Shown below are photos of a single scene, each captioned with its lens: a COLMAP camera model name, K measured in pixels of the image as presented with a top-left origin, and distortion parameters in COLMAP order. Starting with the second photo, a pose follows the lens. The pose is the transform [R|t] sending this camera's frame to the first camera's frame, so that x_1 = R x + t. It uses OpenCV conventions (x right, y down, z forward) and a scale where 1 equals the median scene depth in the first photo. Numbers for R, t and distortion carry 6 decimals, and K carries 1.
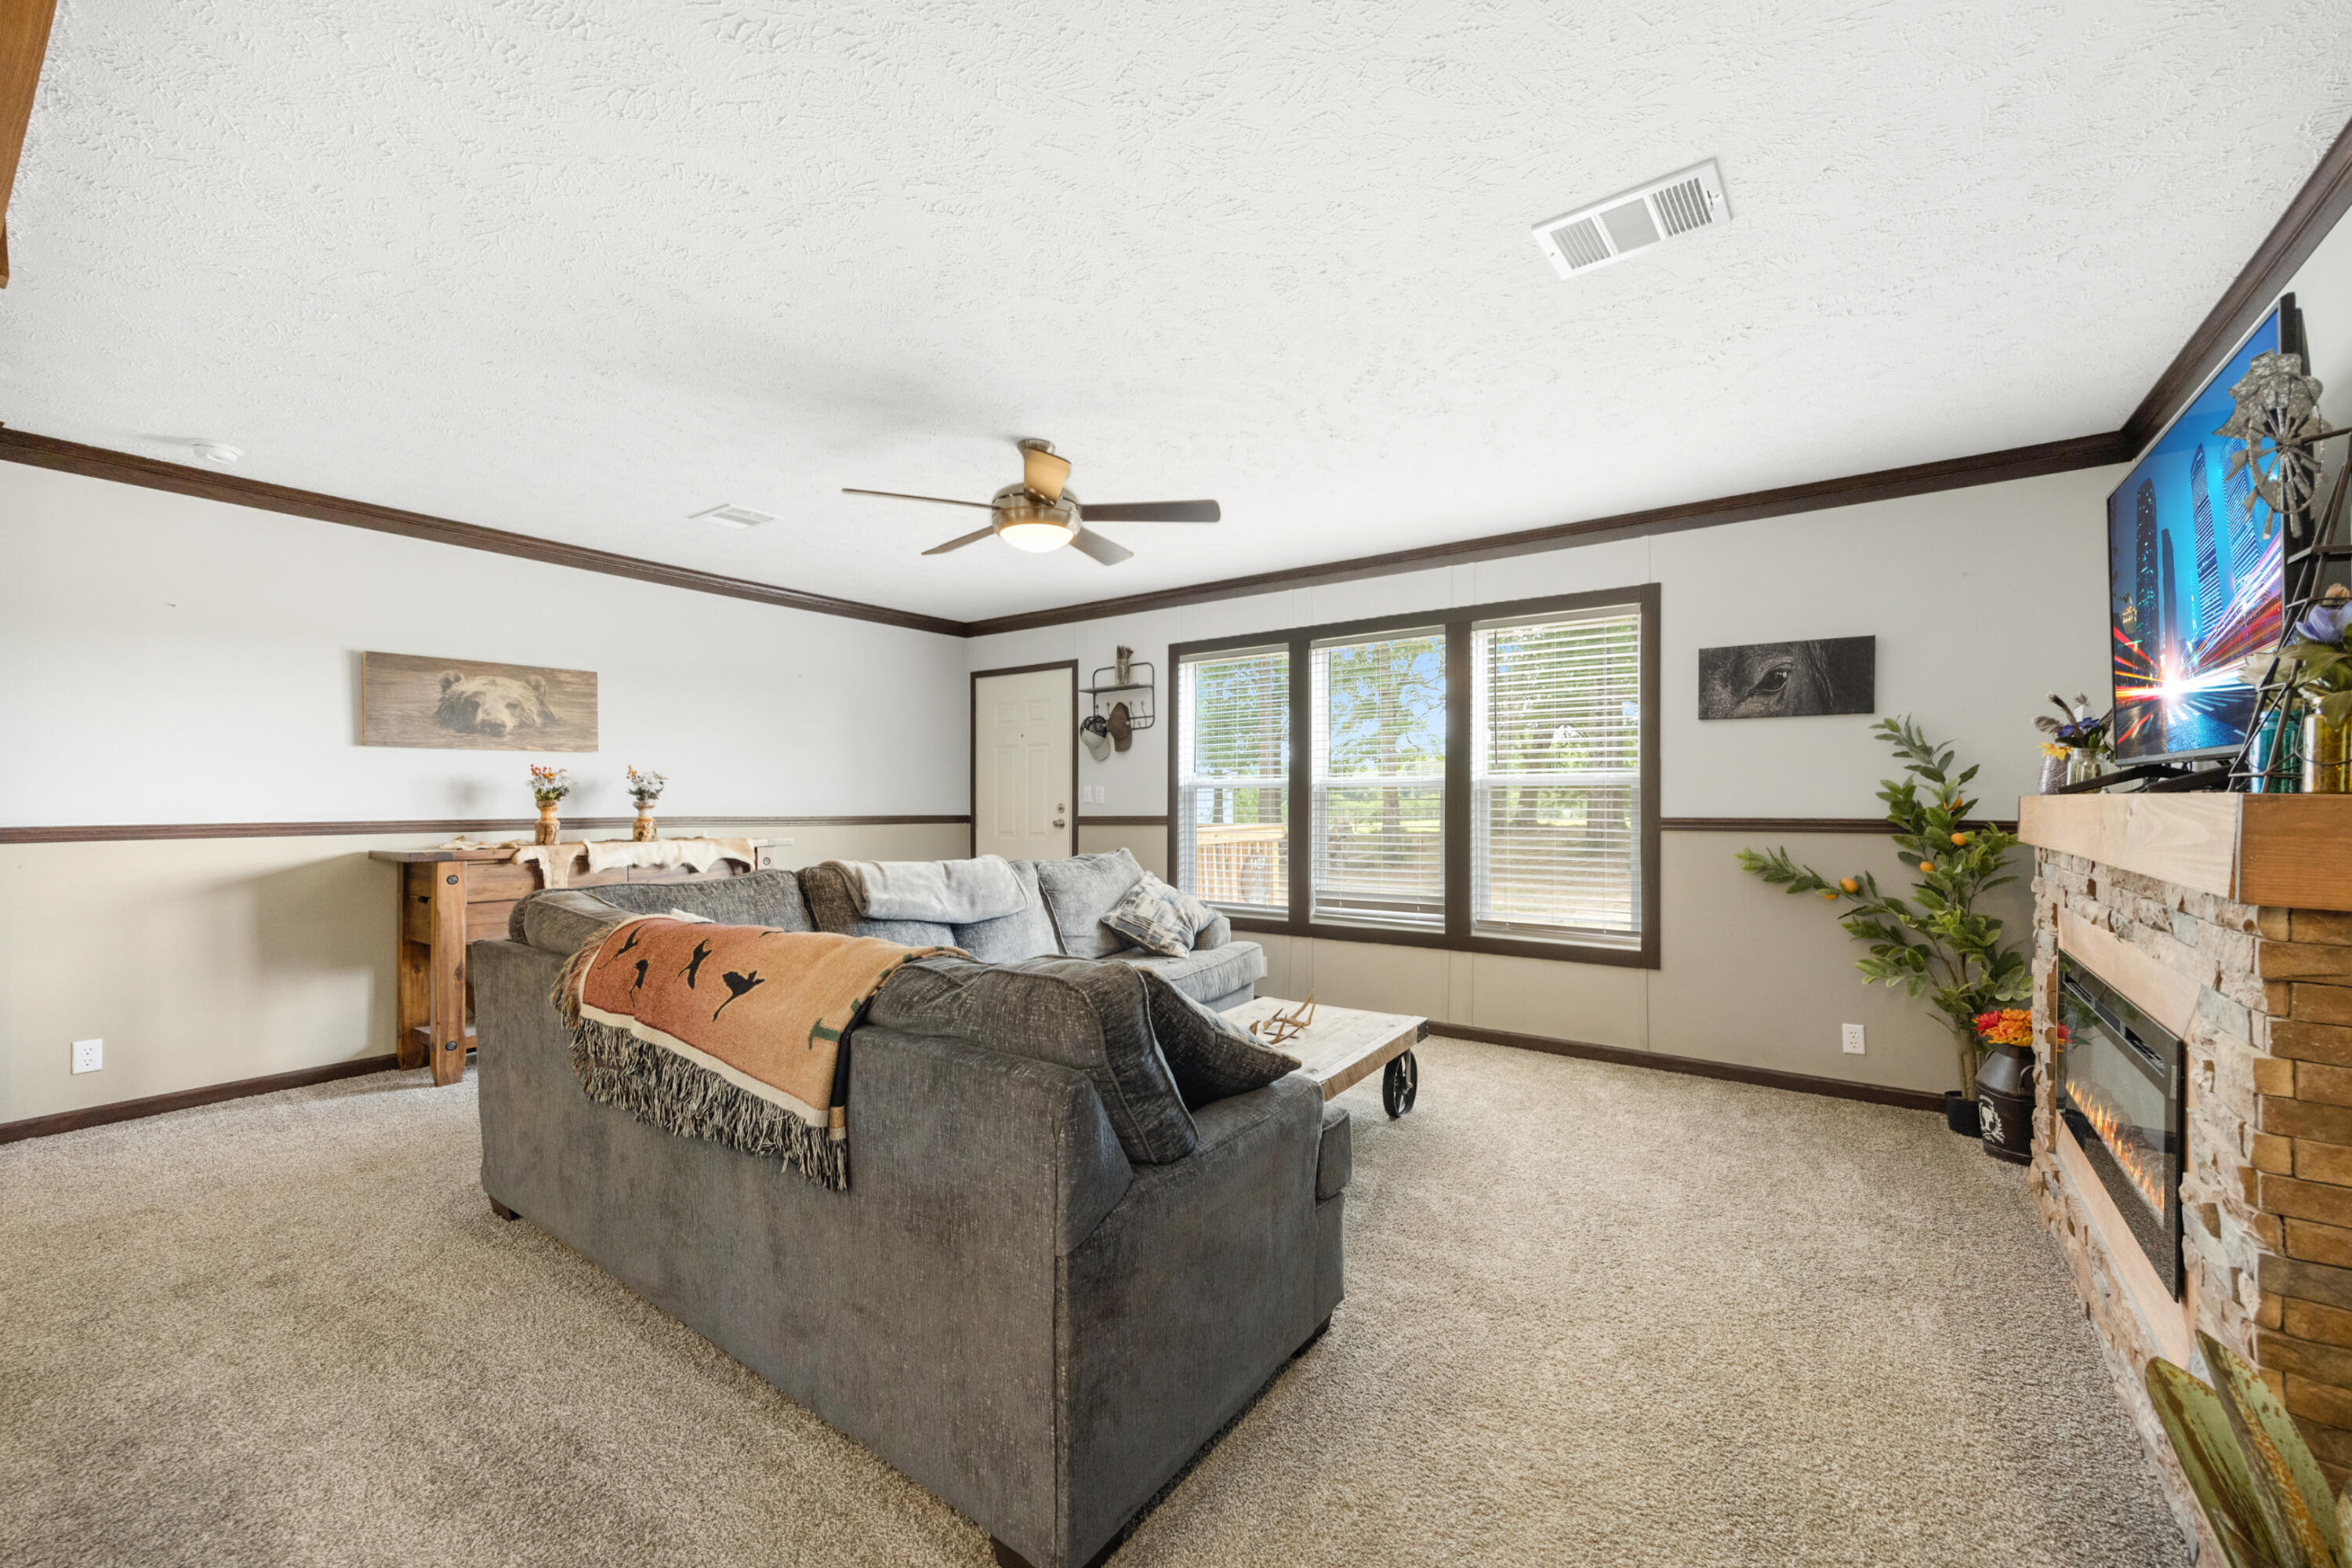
lens RADIAL K [[954.8, 0, 1152.1], [0, 954.8, 787.8], [0, 0, 1]] dist [-0.003017, -0.000285]
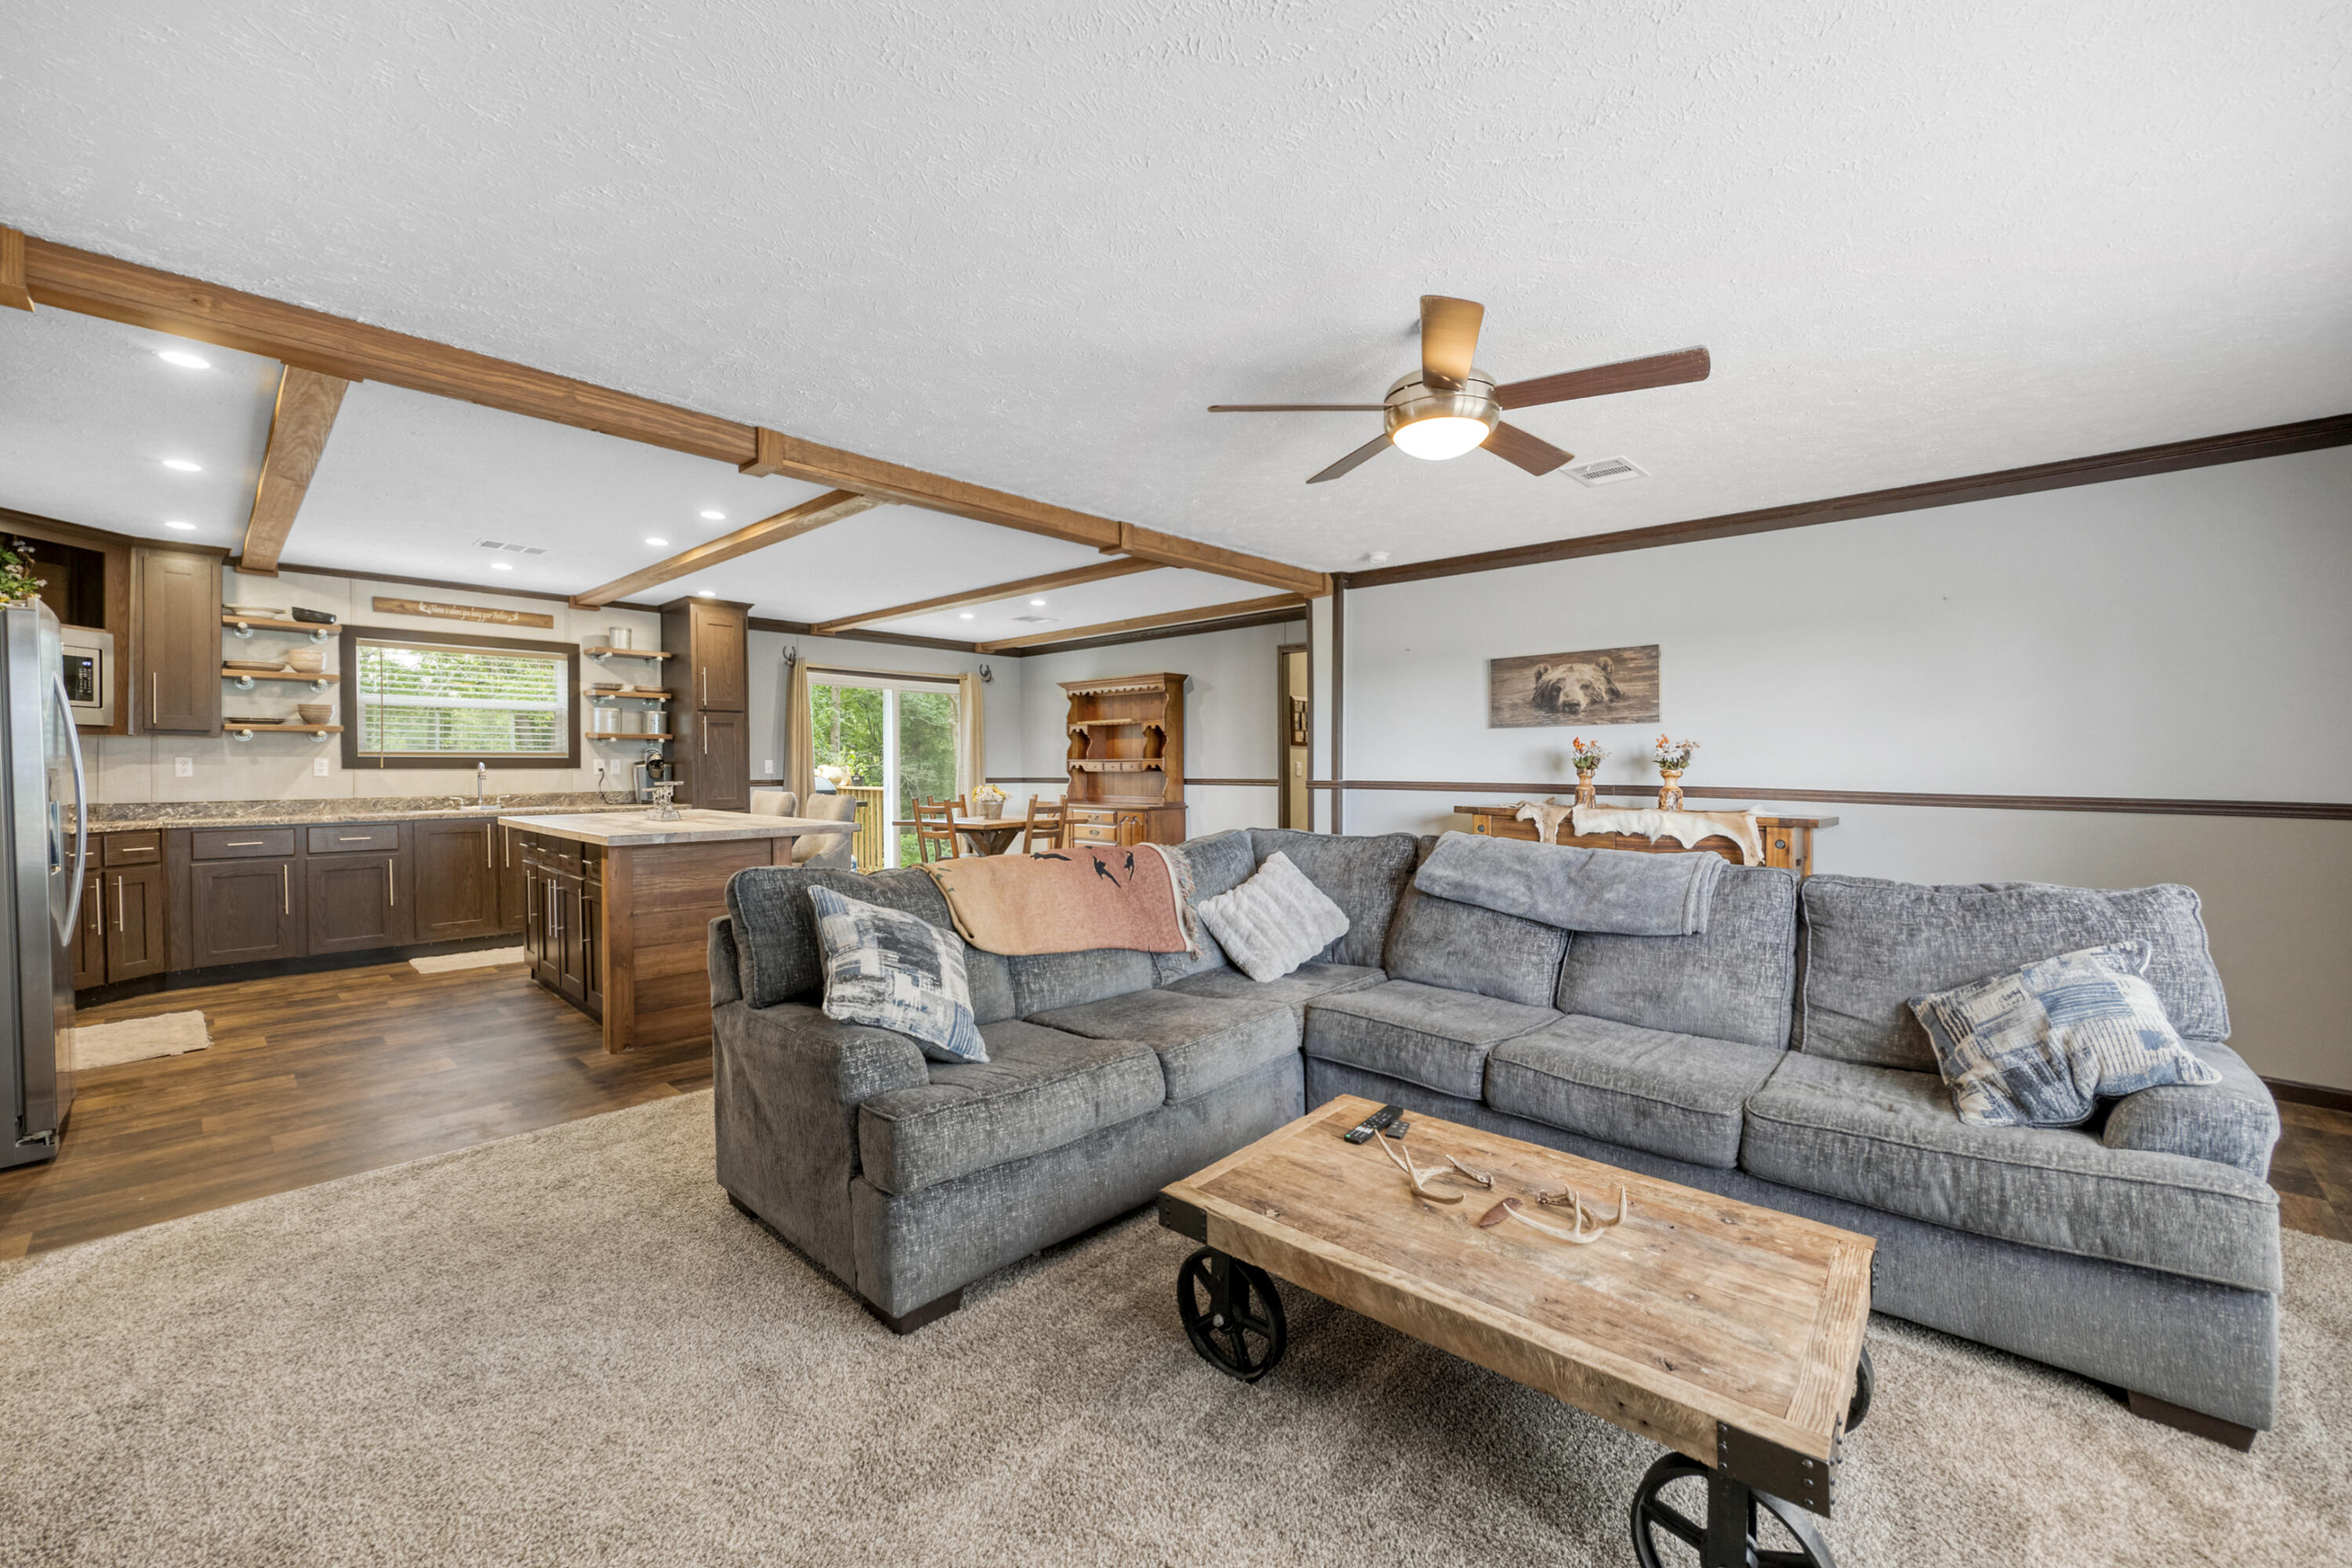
lens RADIAL K [[954.8, 0, 1236.9], [0, 954.8, 778.4], [0, 0, 1]] dist [-0.003017, -0.000285]
pose [[-0.135464, 0.010658, -0.990725, 0.521304], [0.006714, 0.999929, 0.009839, 0.010445], [0.990760, -0.005319, -0.135526, 0.726900]]
